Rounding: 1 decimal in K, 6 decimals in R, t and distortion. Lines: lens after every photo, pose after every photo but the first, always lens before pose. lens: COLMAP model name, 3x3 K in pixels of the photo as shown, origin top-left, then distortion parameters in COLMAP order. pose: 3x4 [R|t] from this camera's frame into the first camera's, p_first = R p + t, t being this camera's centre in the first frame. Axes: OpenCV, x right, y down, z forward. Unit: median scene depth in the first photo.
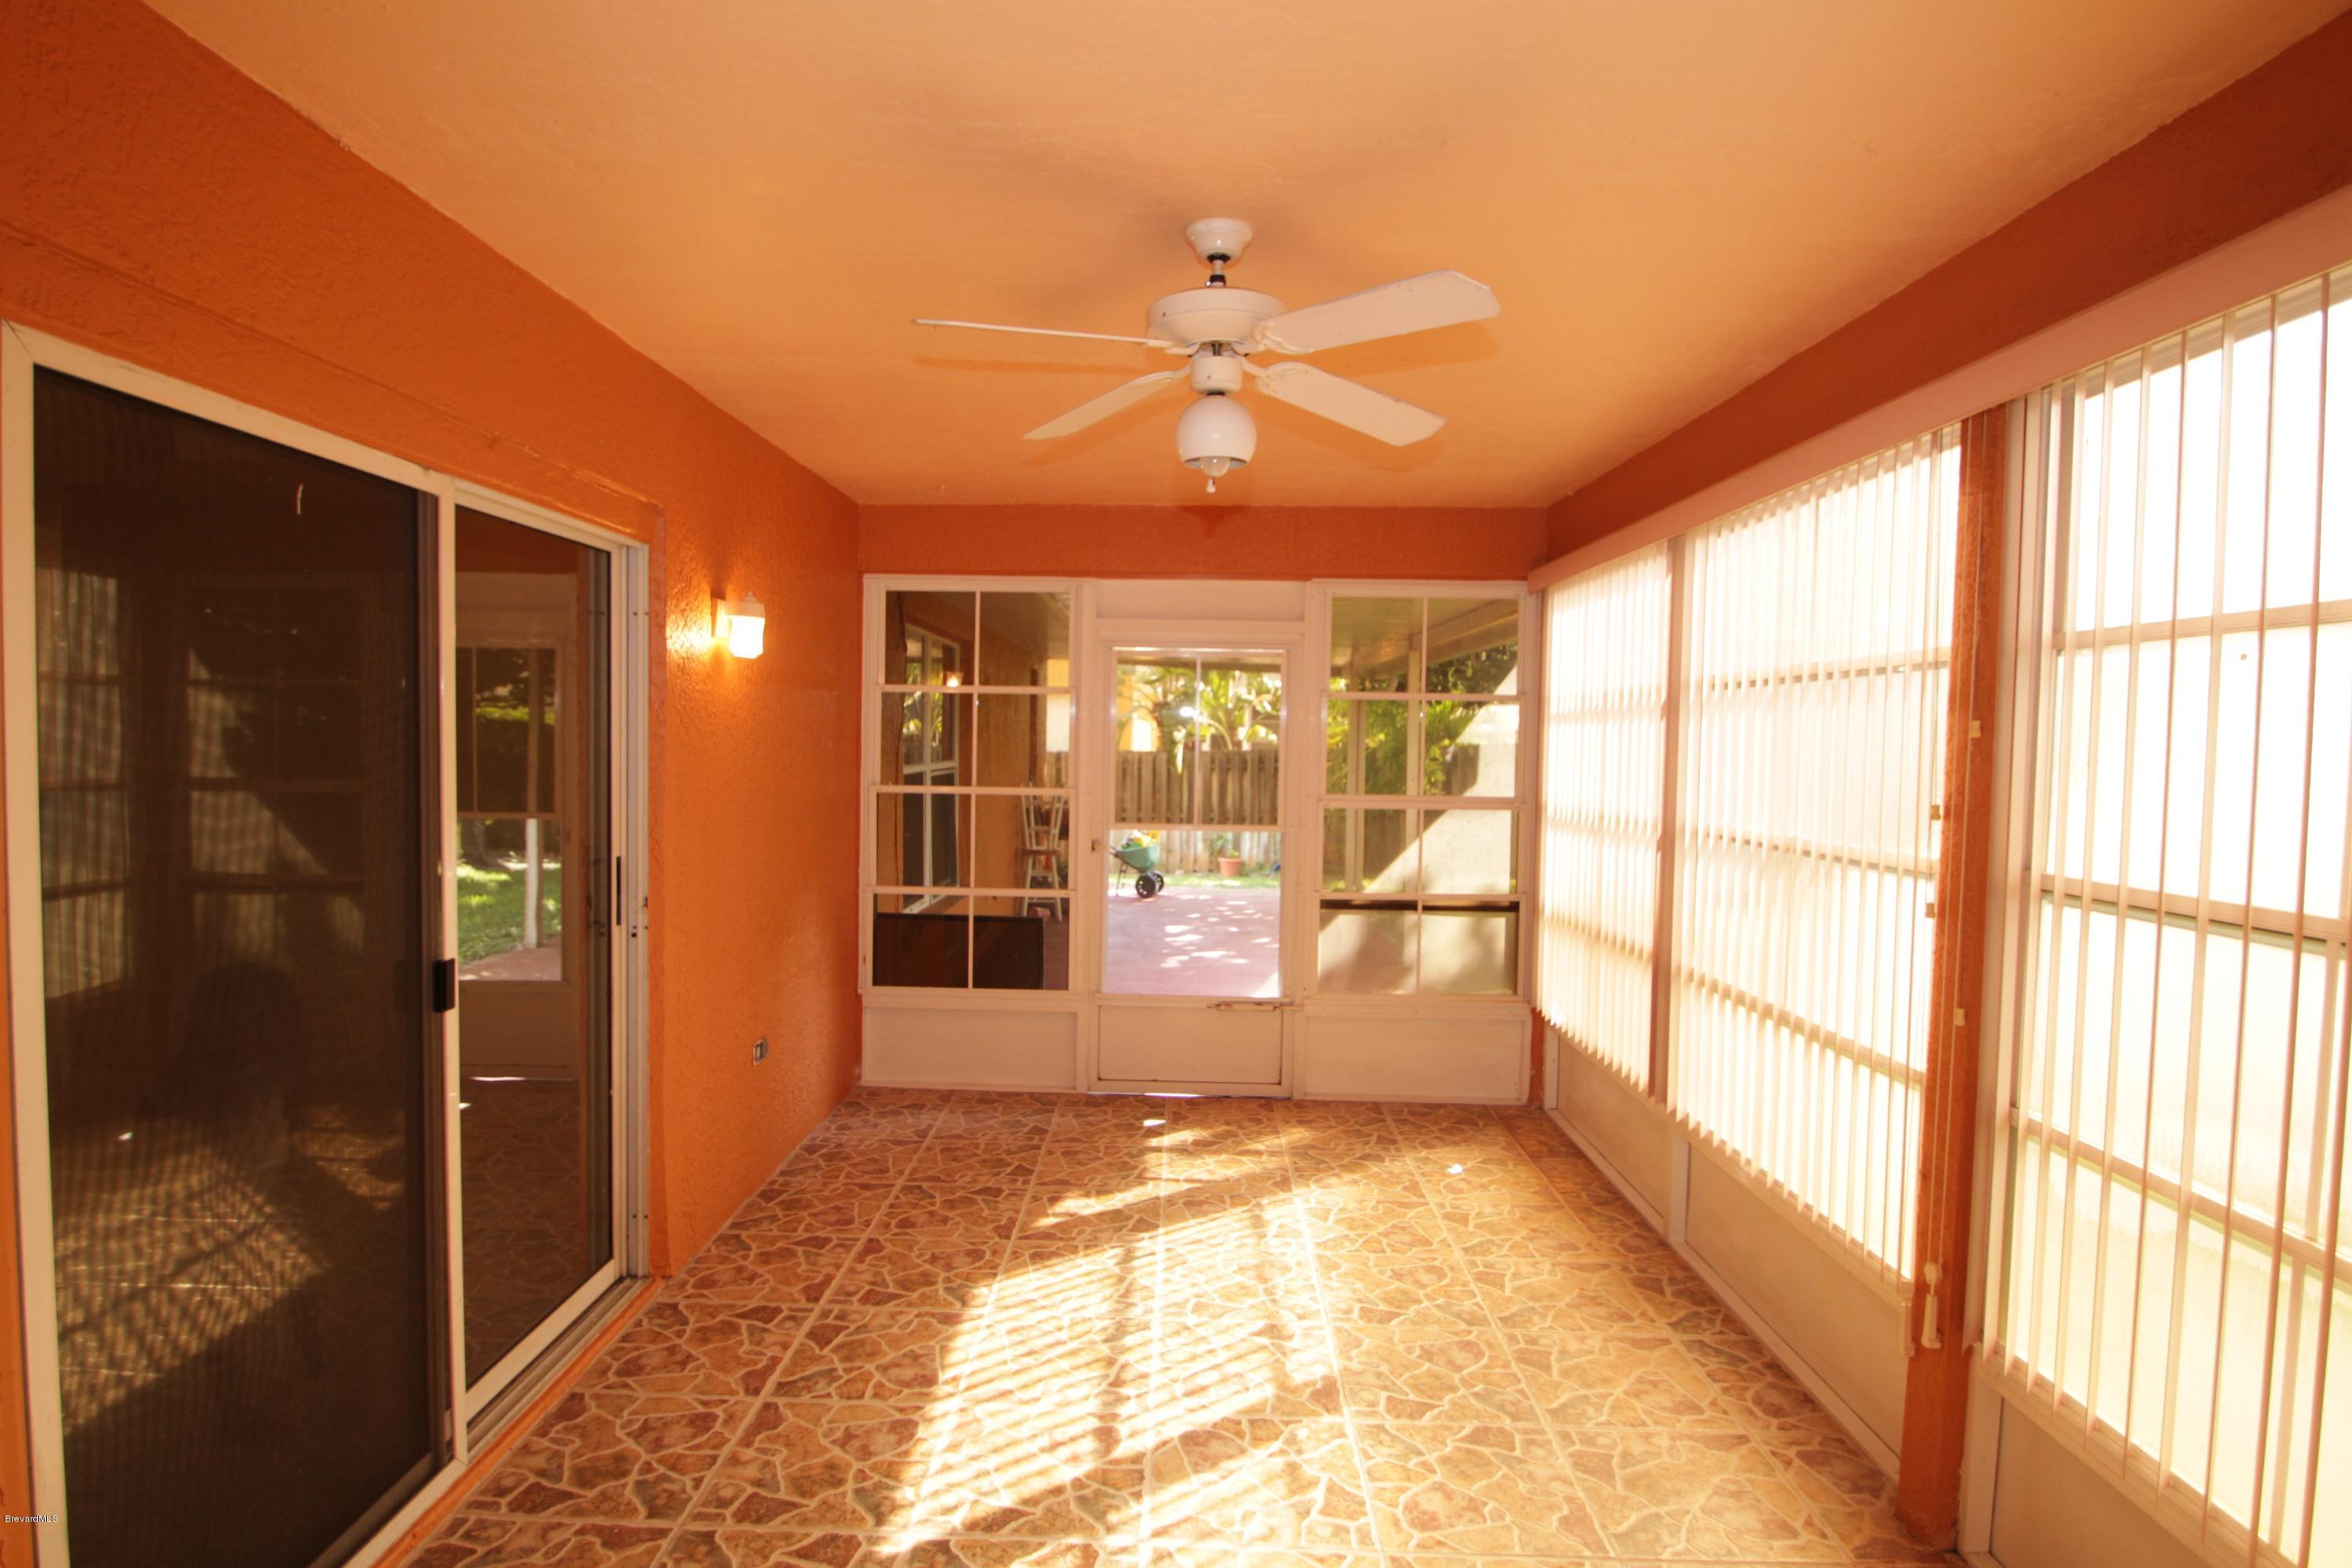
lens RADIAL K [[1179.3, 0, 1157.3], [0, 1179.3, 779.8], [0, 0, 1]] dist [-0.002347, 0.000072]
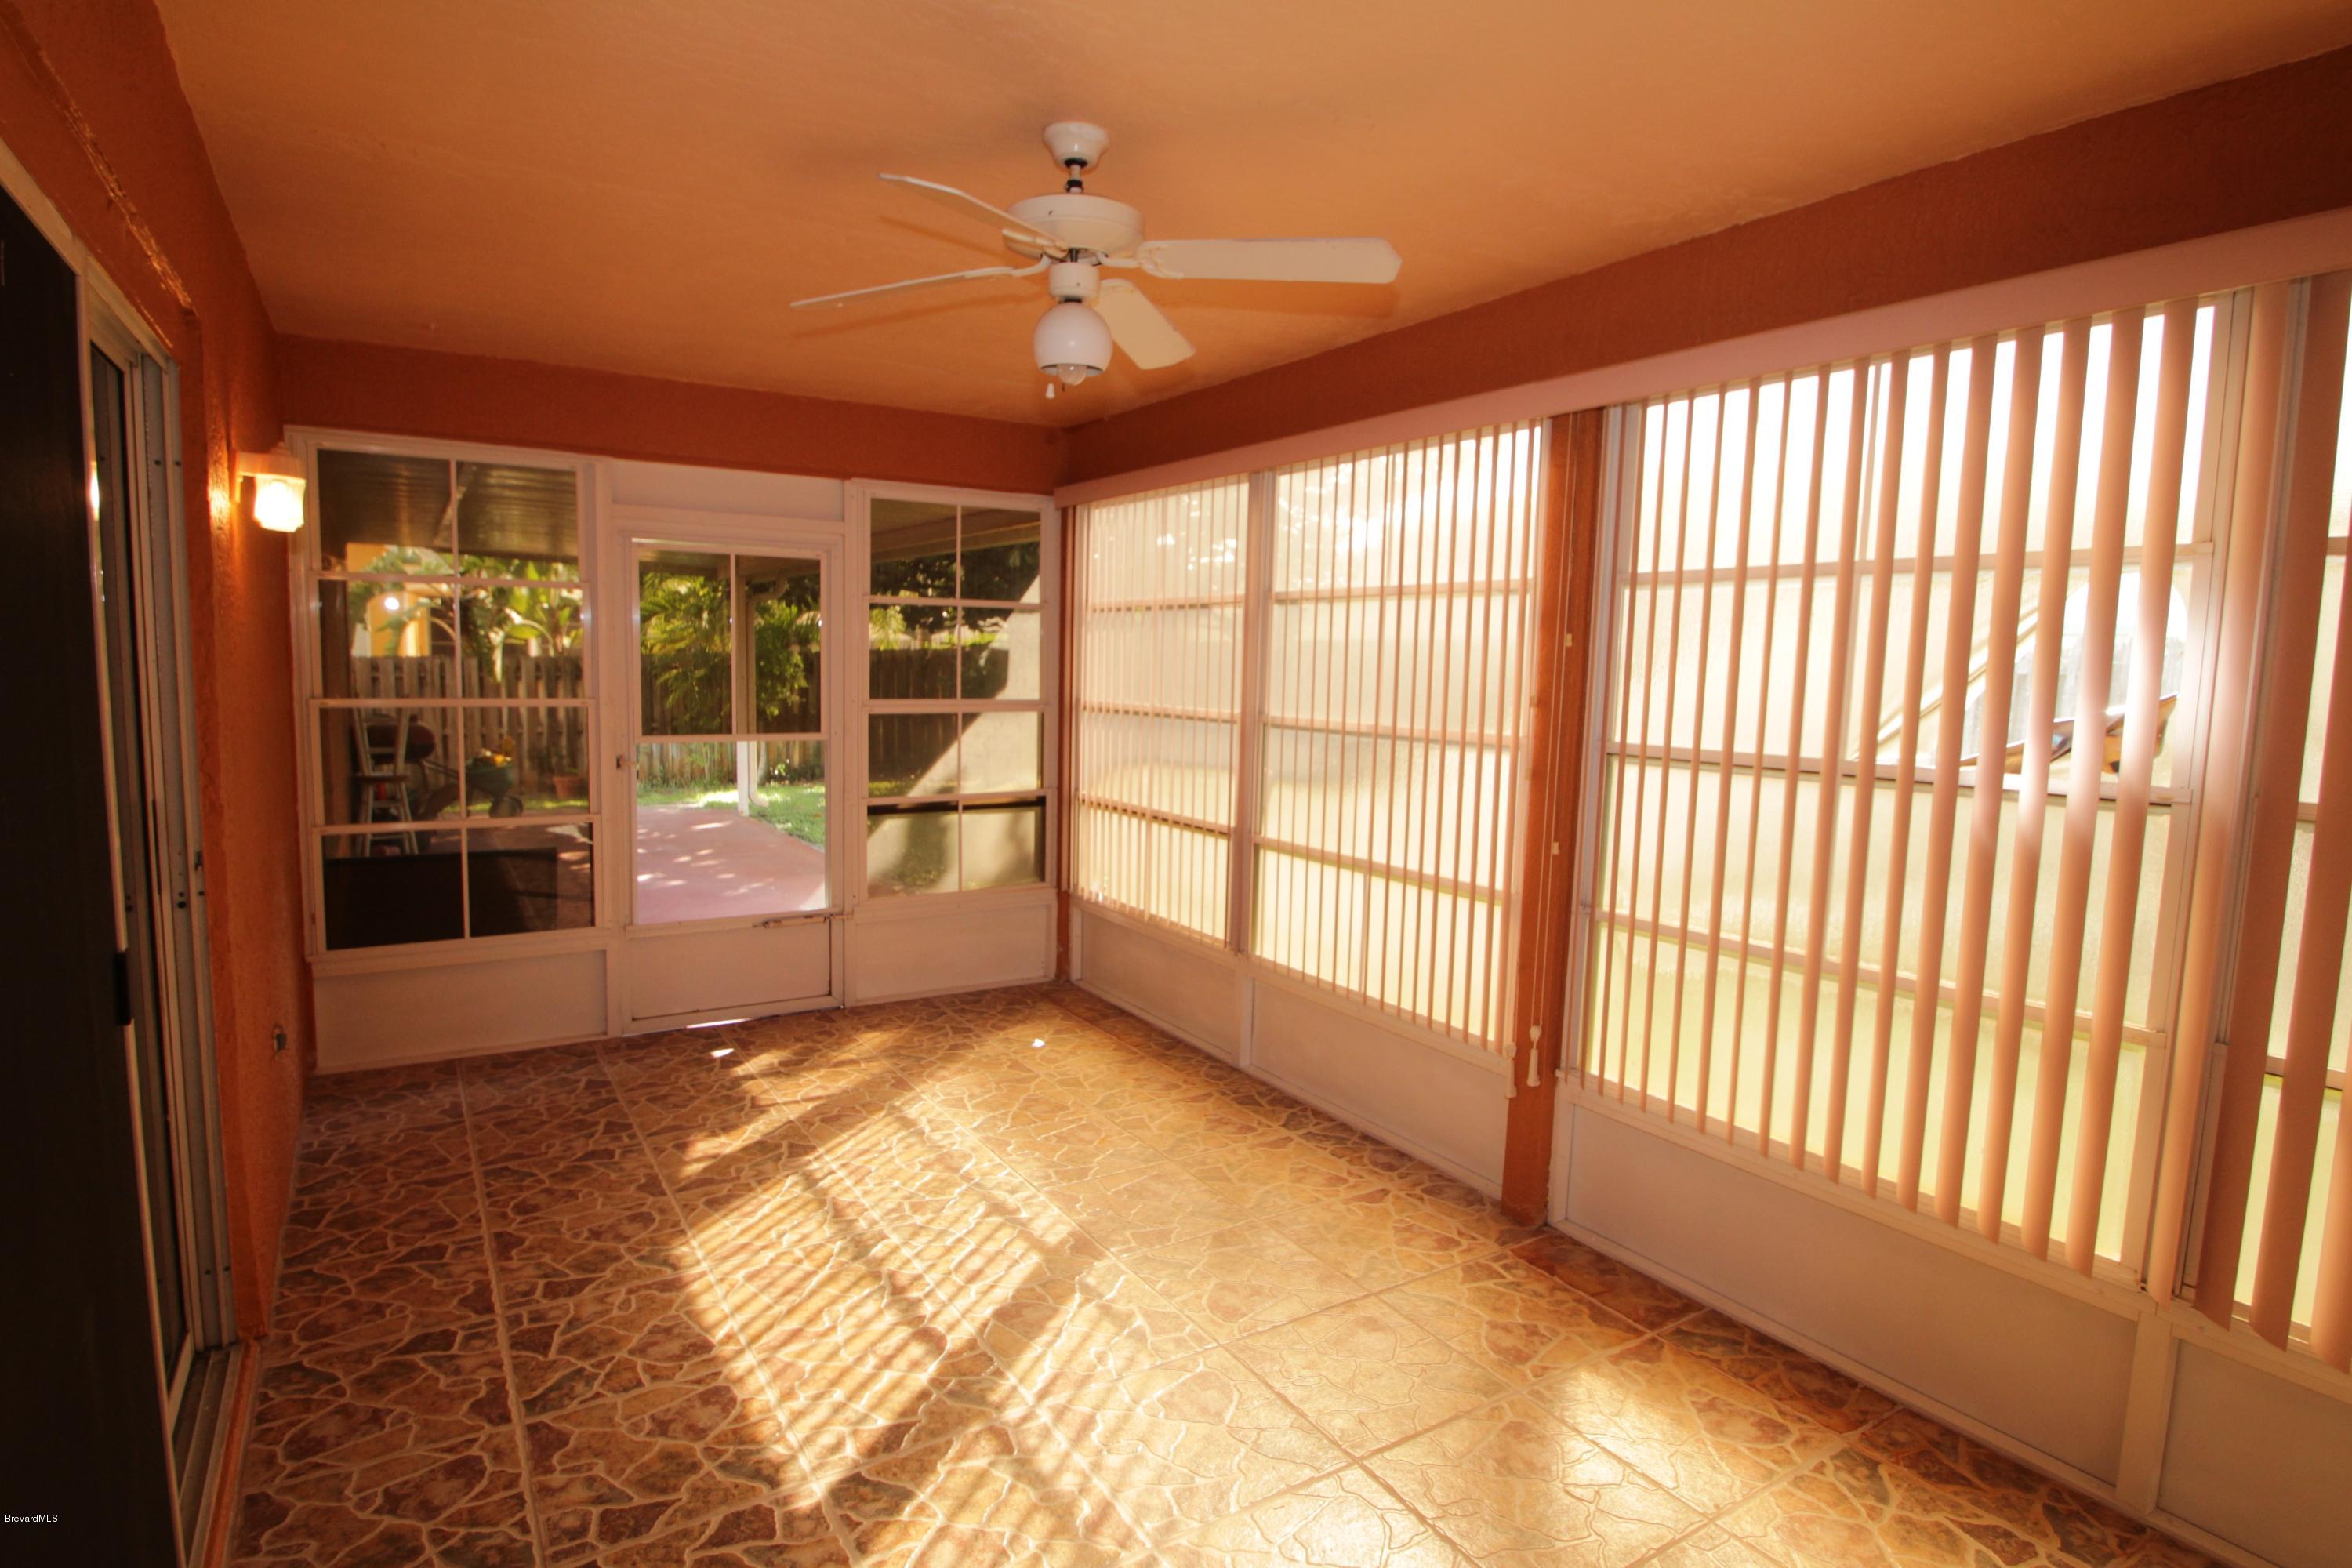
lens RADIAL K [[1270.5, 0, 924.8], [0, 1270.5, 781.3], [0, 0, 1]] dist [-0.000667, -0.001407]
pose [[0.845183, -0.050211, 0.532113, -0.465839], [0.011371, 0.997041, 0.076020, 0.000000], [-0.534356, -0.058200, 0.843254, 0.087086]]
